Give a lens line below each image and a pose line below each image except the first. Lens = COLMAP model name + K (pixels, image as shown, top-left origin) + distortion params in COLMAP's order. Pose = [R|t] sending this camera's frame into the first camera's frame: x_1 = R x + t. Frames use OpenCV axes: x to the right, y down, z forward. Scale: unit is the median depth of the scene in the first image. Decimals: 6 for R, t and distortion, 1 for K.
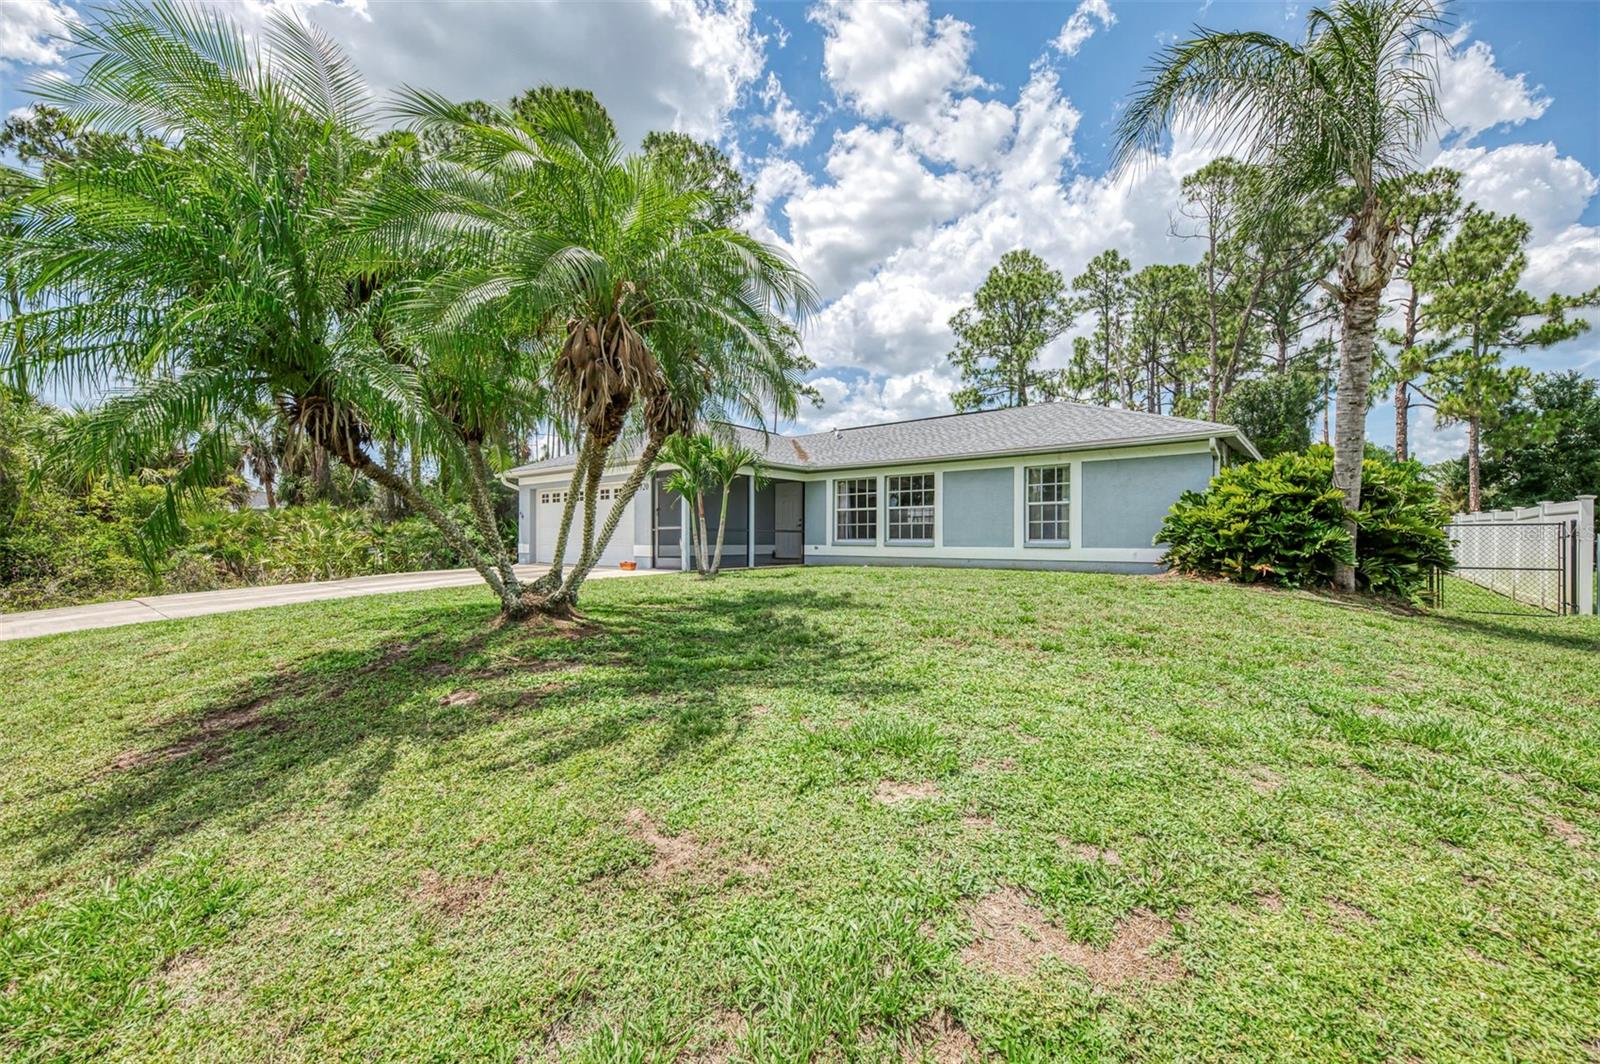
lens RADIAL K [[651.8, 0, 800.0], [0, 651.8, 532.0], [0, 0, 1]] dist [0.014136, 0.000073]
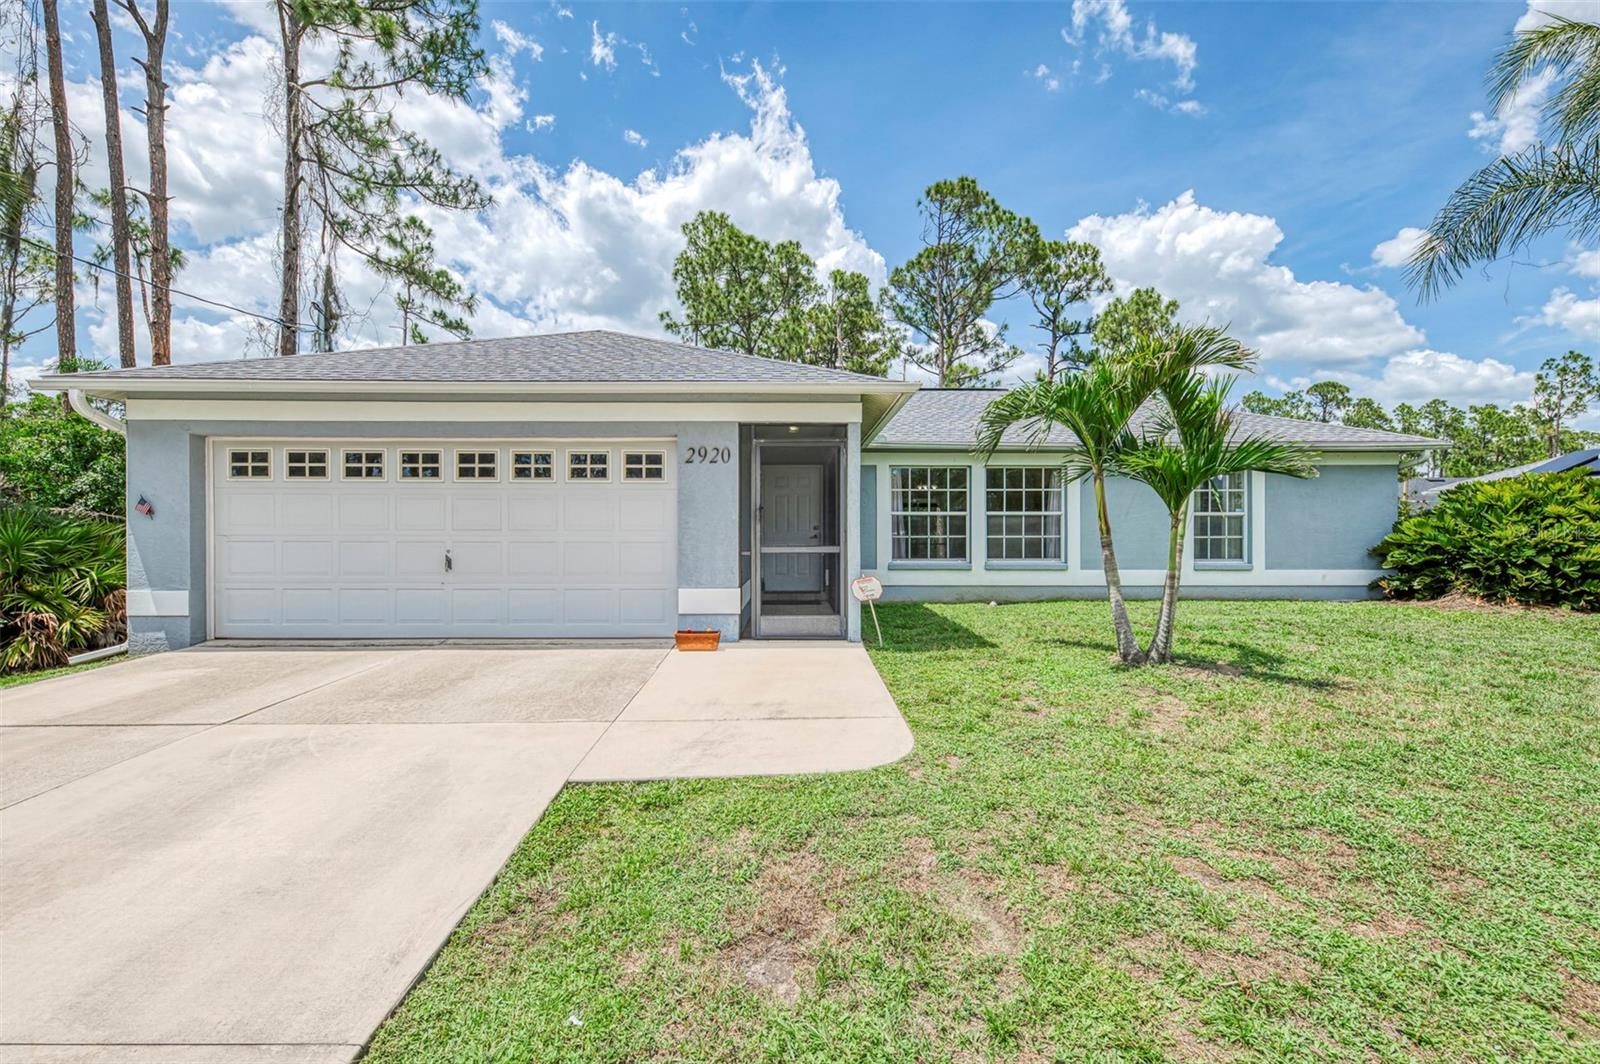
lens RADIAL K [[683.8, 0, 802.5], [0, 683.8, 541.8], [0, 0, 1]] dist [0.012804, -0.000254]
pose [[0.763130, -0.007585, 0.646201, -0.441564], [-0.007163, 0.999770, 0.020195, -0.018720], [-0.646206, -0.020040, 0.762900, 0.547139]]
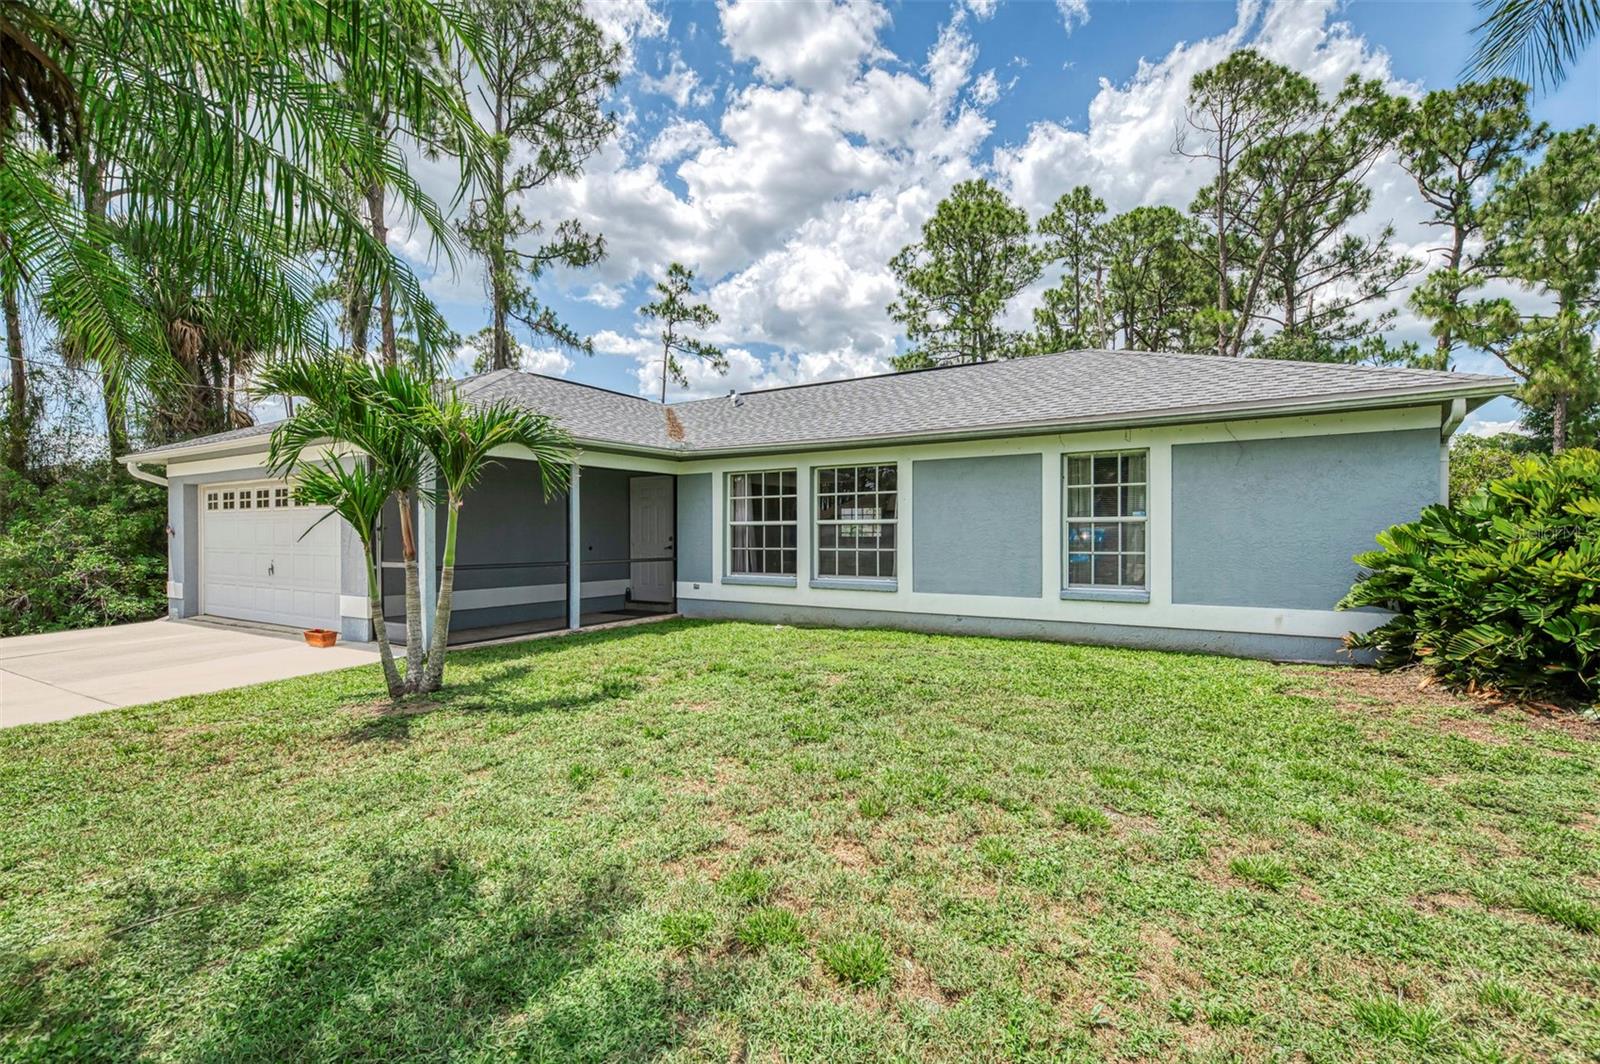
lens RADIAL K [[738.0, 0, 803.2], [0, 738.0, 537.0], [0, 0, 1]] dist [0.014446, 0.000061]
pose [[0.992259, -0.005208, 0.124077, 0.039038], [0.003184, 0.999859, 0.016510, -0.032263], [-0.124146, -0.015987, 0.992135, 0.327142]]
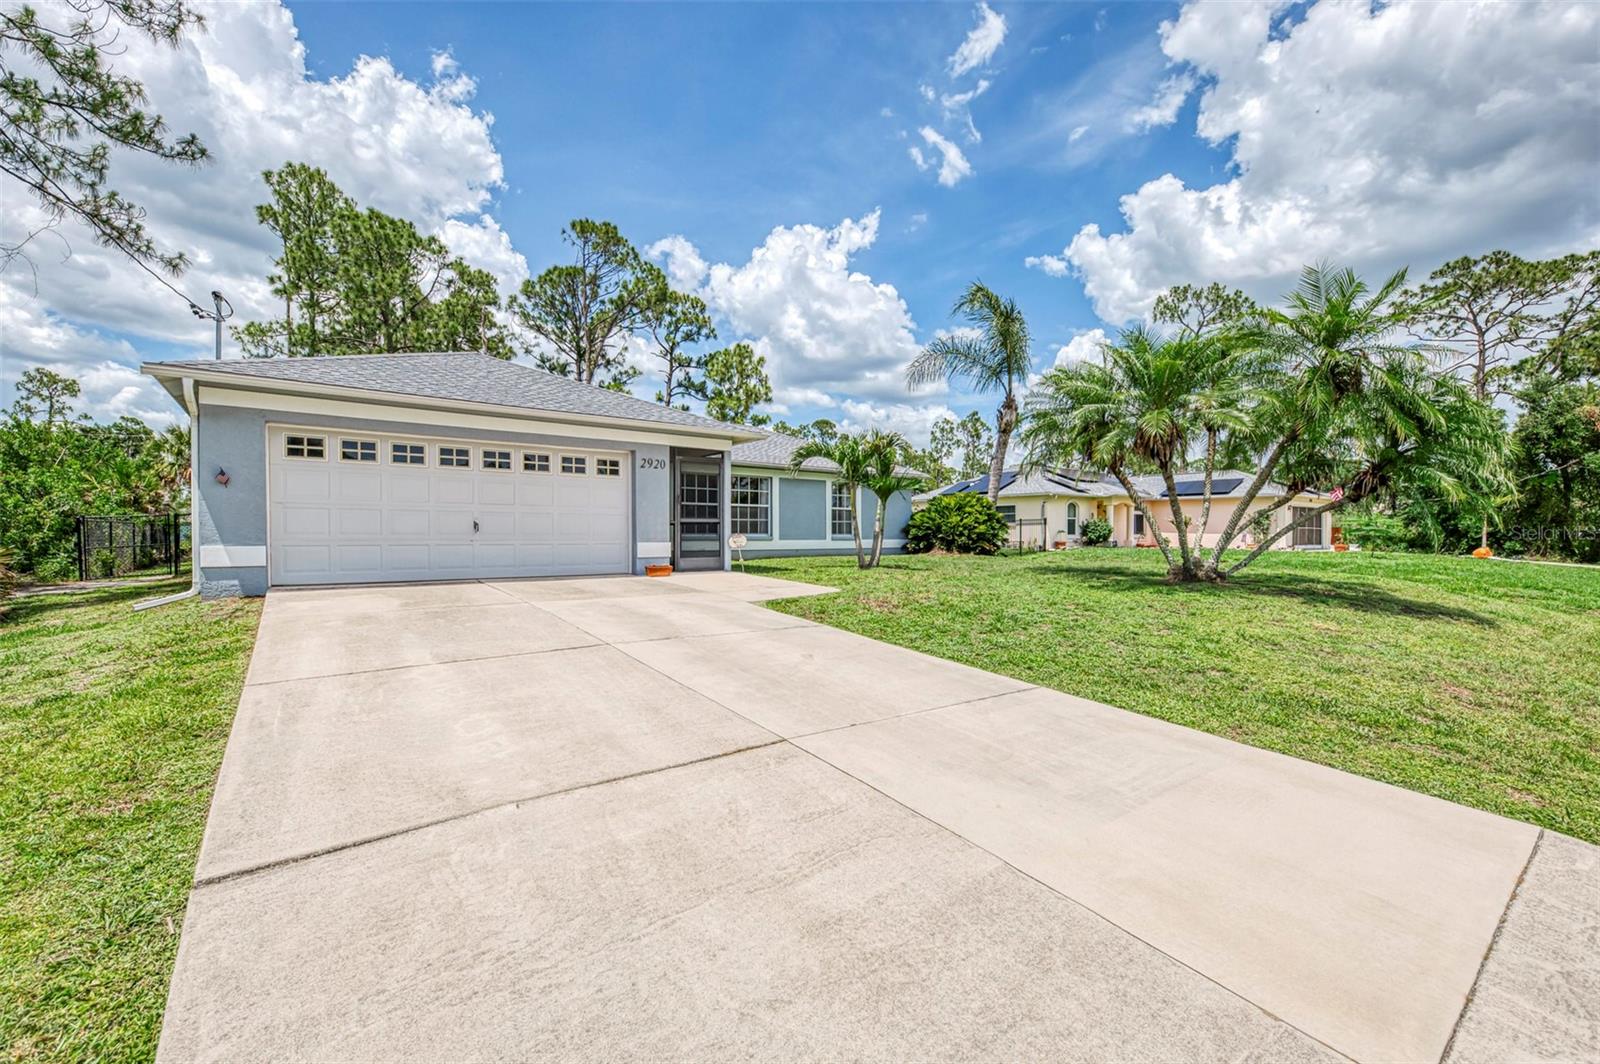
lens RADIAL K [[670.6, 0, 800.0], [0, 670.6, 532.0], [0, 0, 1]] dist [0.014802, -0.000066]
pose [[0.234746, 0.001674, 0.972055, -0.850784], [-0.014047, 0.999900, 0.001670, 0.004428], [-0.971955, -0.014046, 0.234746, 0.592051]]
